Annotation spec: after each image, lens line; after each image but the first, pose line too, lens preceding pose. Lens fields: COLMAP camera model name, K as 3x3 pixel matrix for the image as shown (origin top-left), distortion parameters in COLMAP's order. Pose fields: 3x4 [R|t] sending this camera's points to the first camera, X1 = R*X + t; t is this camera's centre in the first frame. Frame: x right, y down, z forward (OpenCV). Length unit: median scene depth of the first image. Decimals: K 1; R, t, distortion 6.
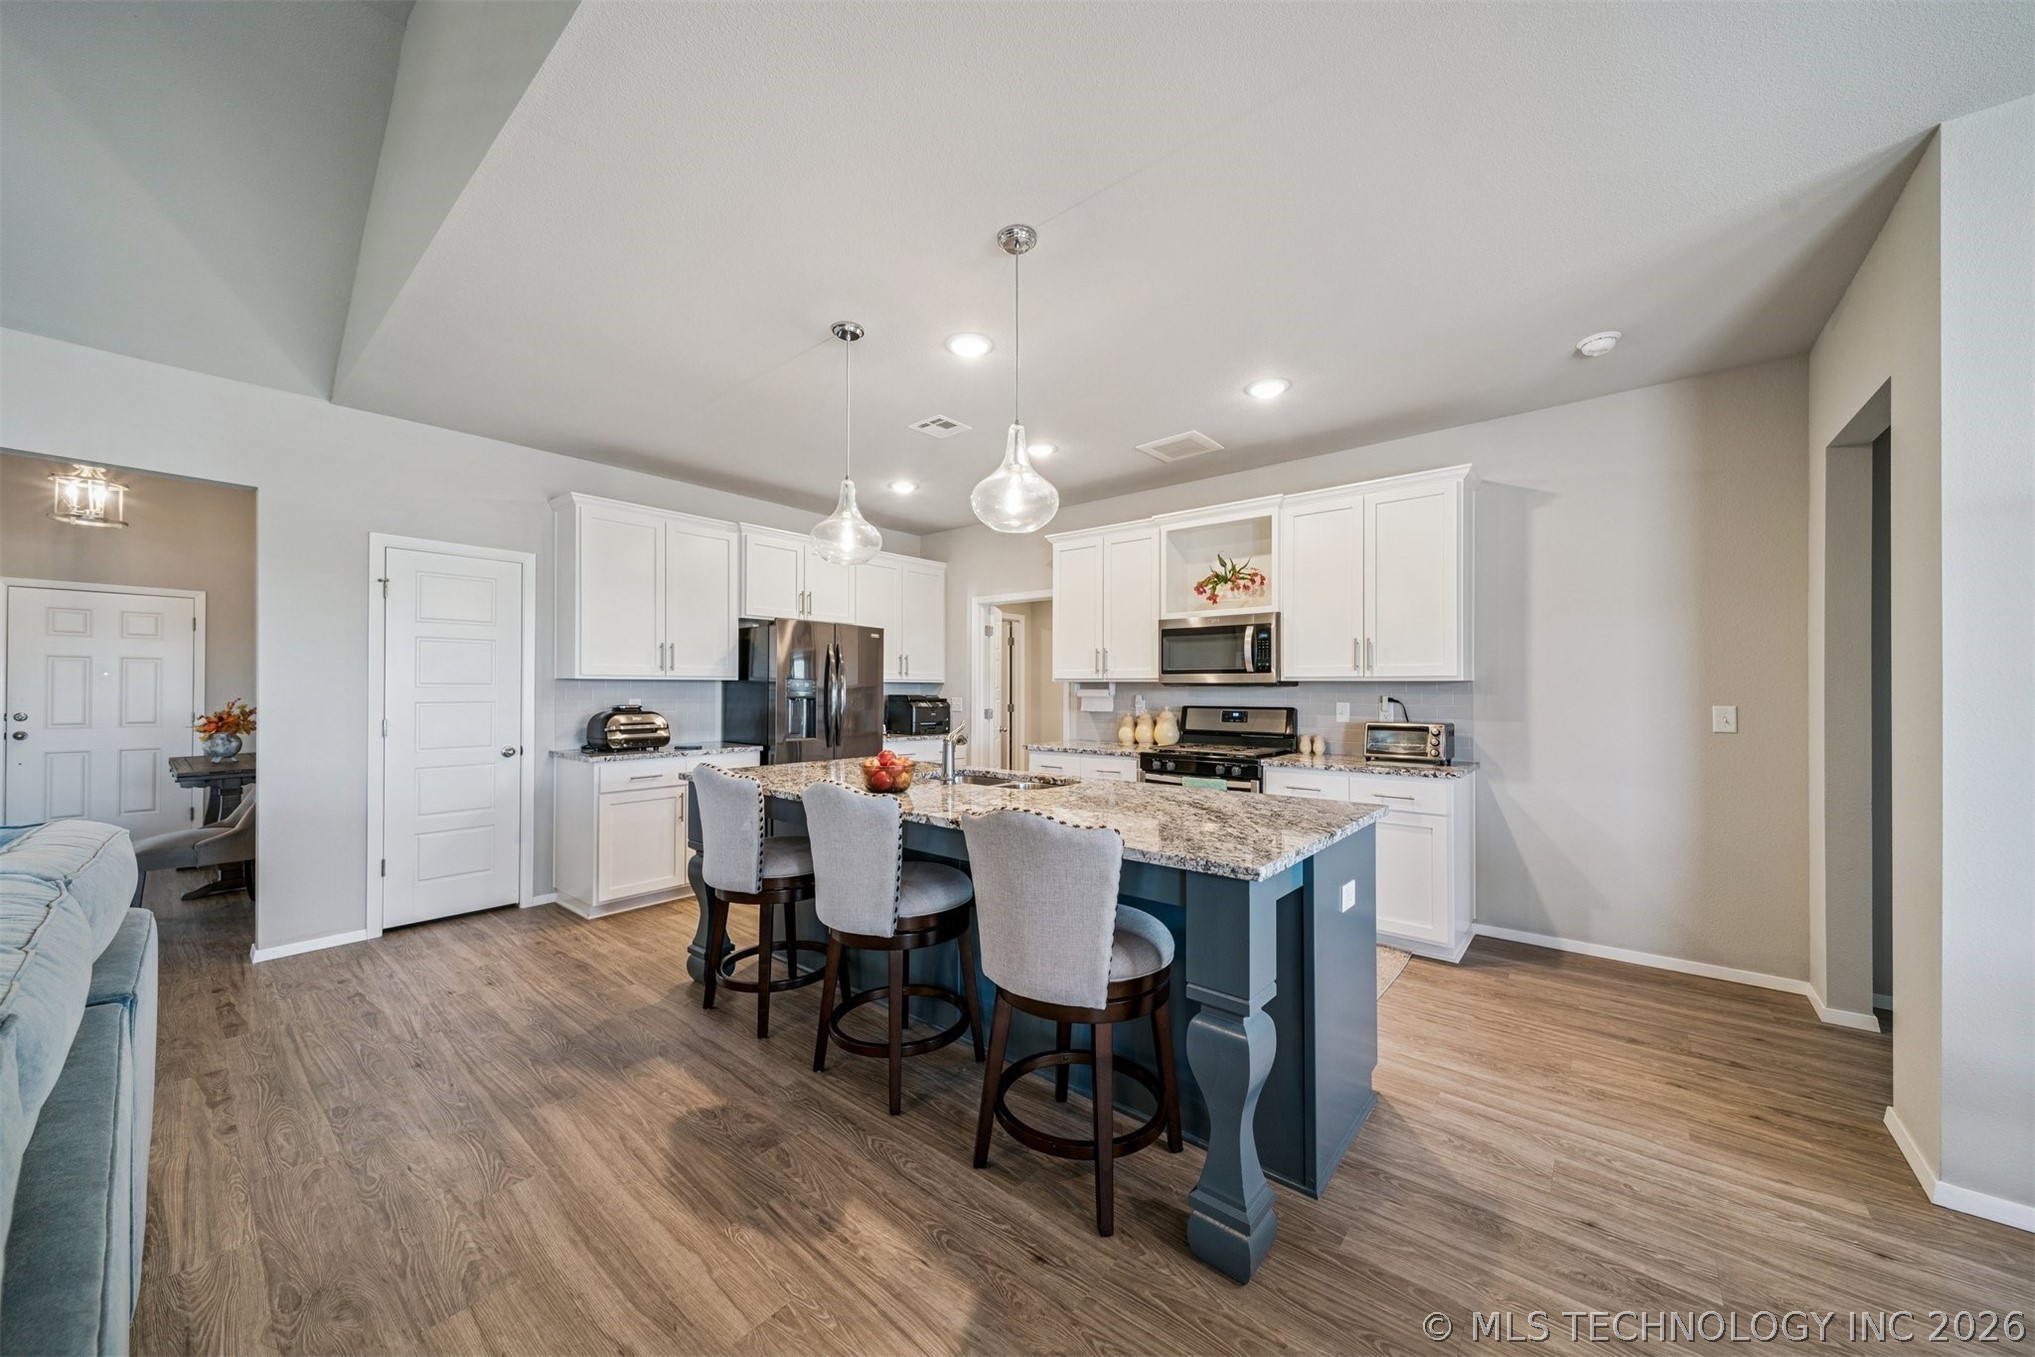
lens RADIAL K [[721.6, 0, 998.8], [0, 721.6, 680.1], [0, 0, 1]] dist [-0.001861, -0.000110]
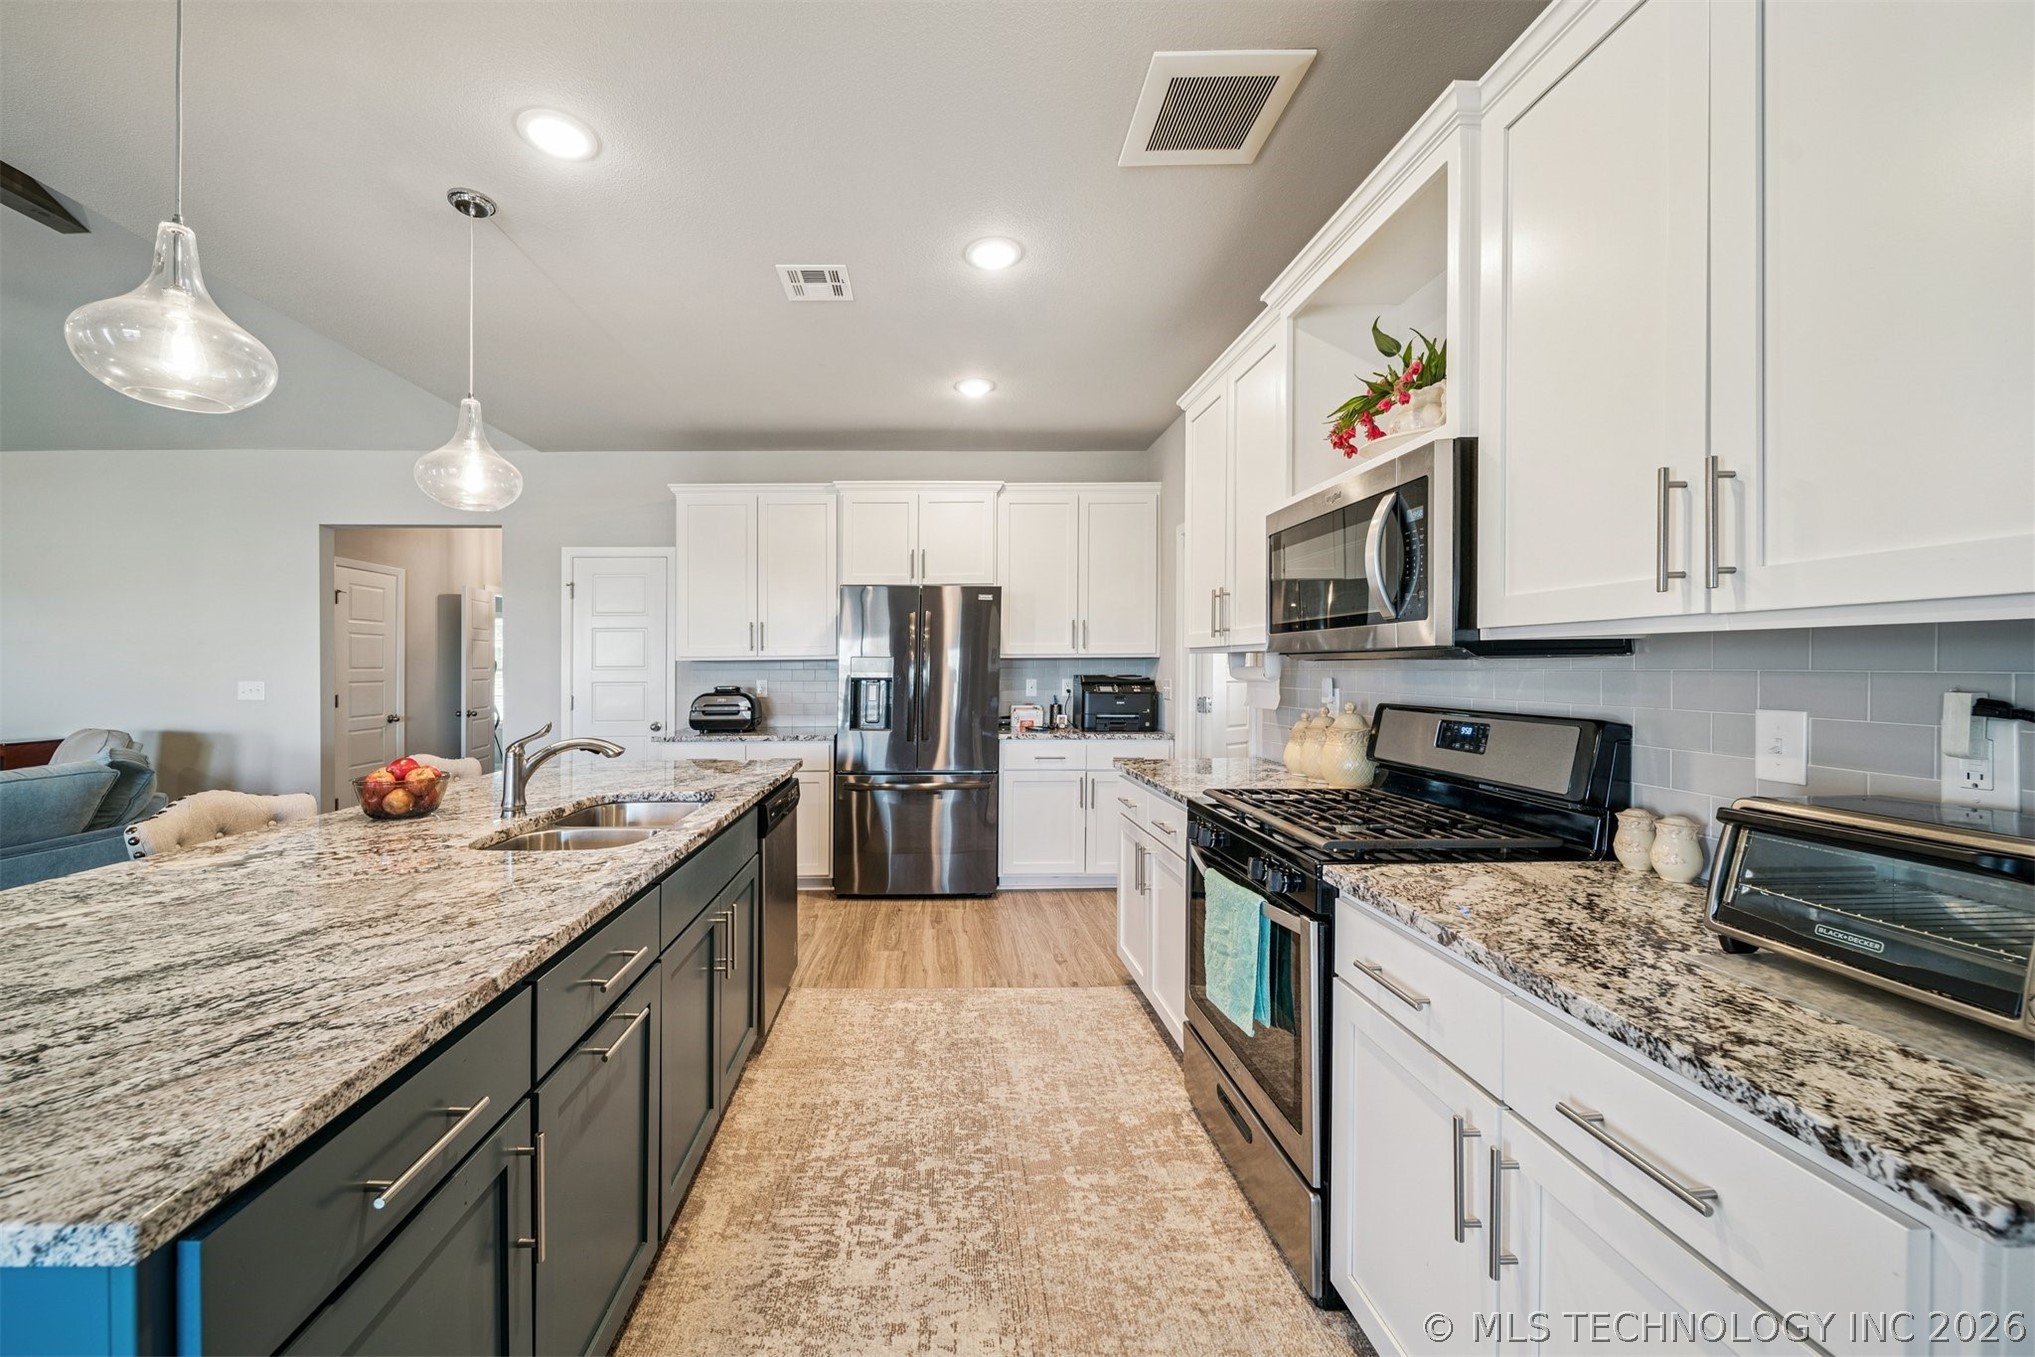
lens RADIAL K [[721.6, 0, 1001.4], [0, 721.6, 671.1], [0, 0, 1]] dist [-0.001861, -0.000110]
pose [[0.669168, -0.002633, -0.743107, 0.558225], [0.018109, 0.999755, 0.012764, 0.008846], [0.742891, -0.021998, 0.669051, 0.702851]]
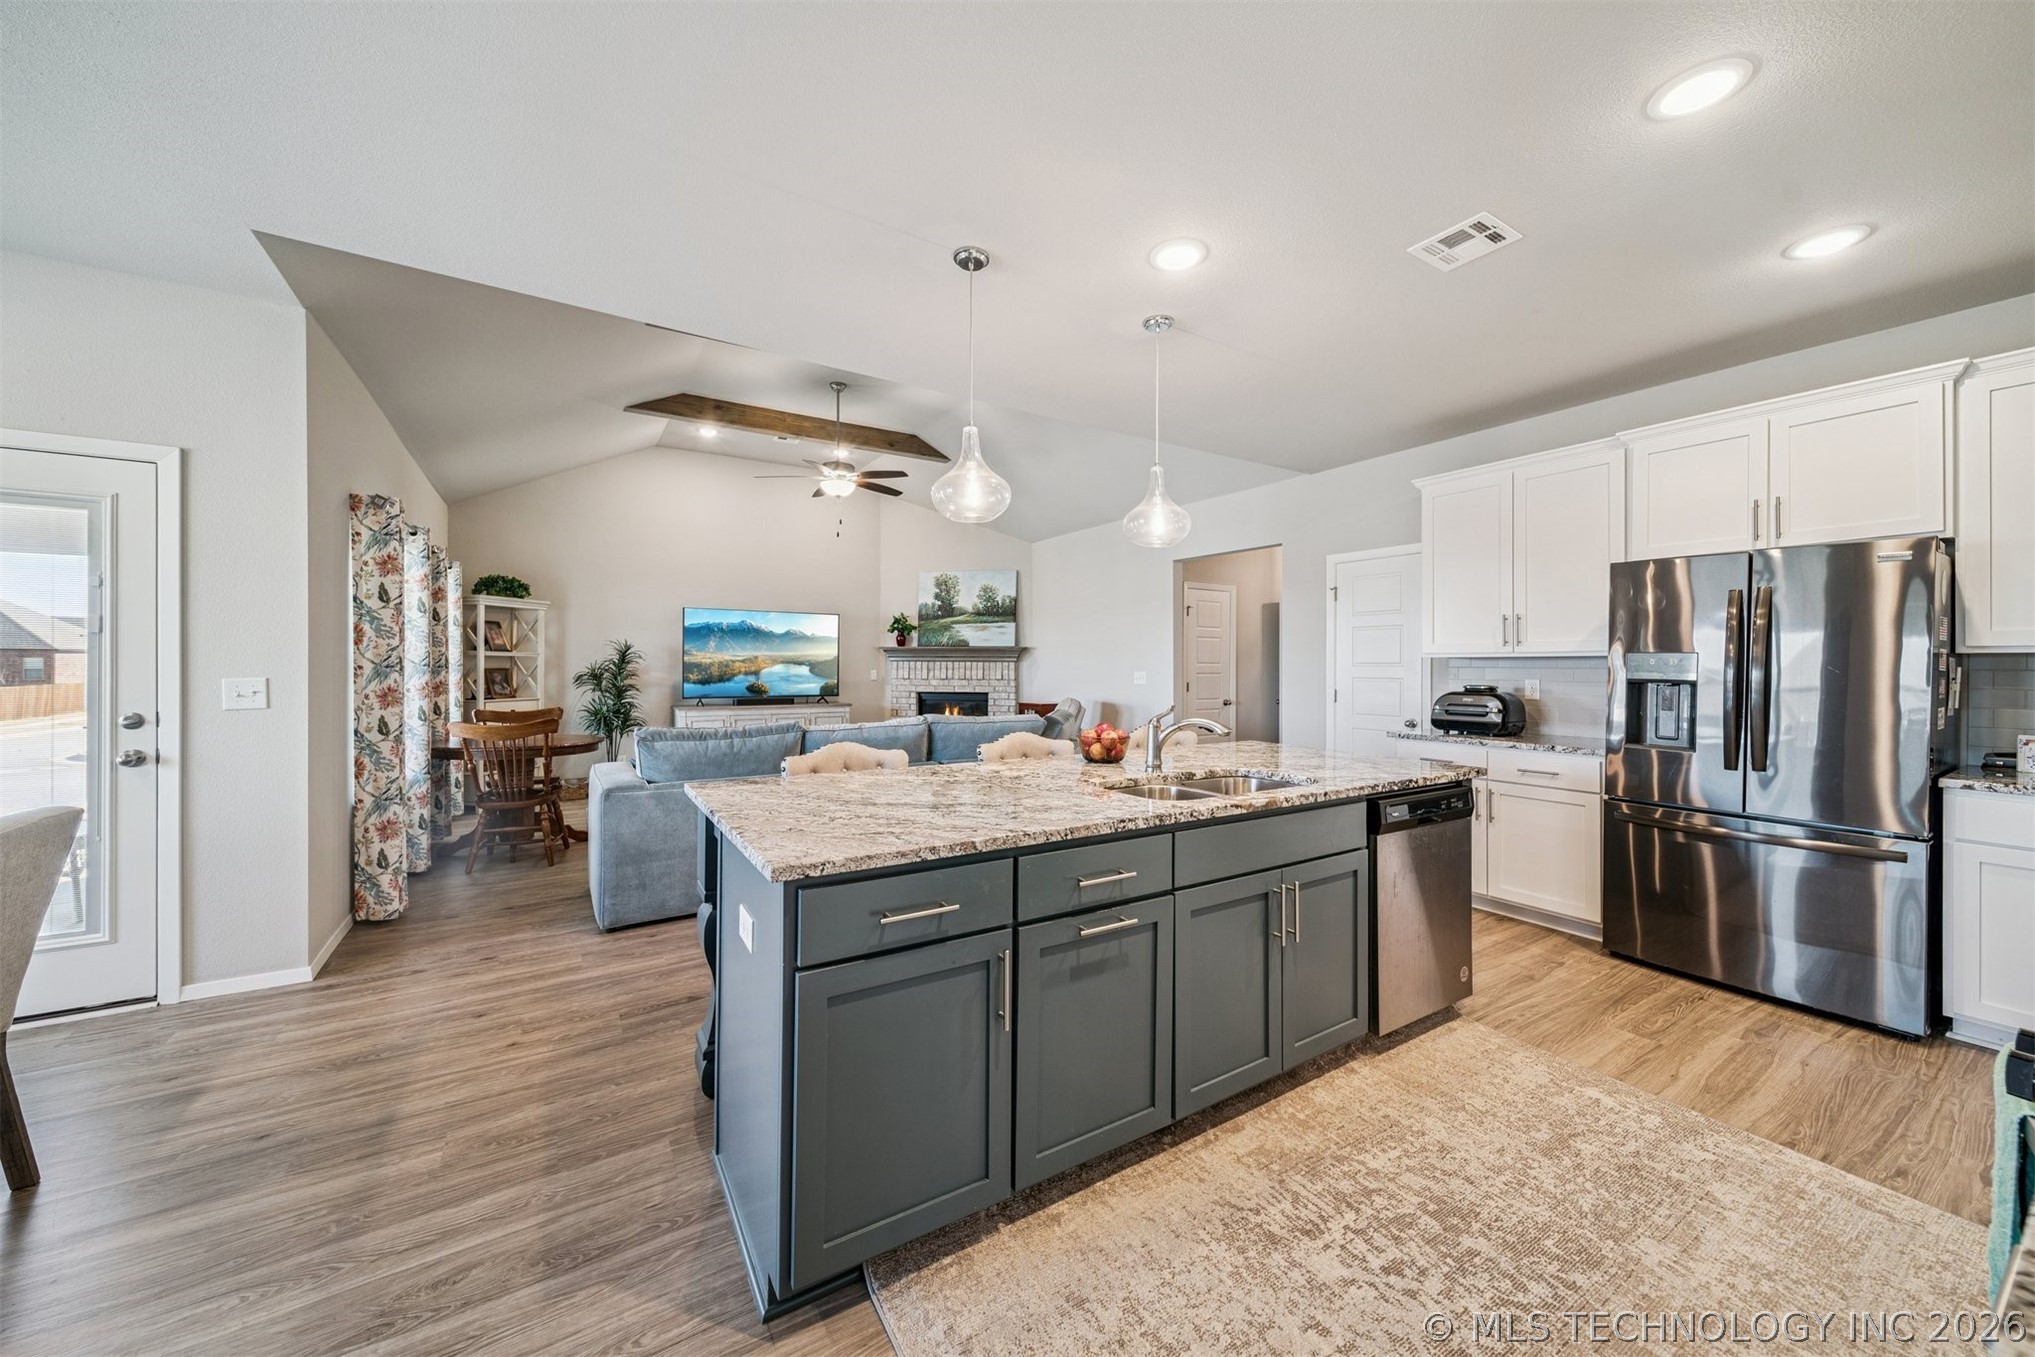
lens RADIAL K [[721.6, 0, 1026.9], [0, 721.6, 660.4], [0, 0, 1]] dist [-0.001861, -0.000110]
pose [[-0.286675, -0.009750, -0.957978, 0.617830], [0.007592, 0.999894, -0.012449, 0.011504], [0.957998, -0.010841, -0.286571, 0.816907]]
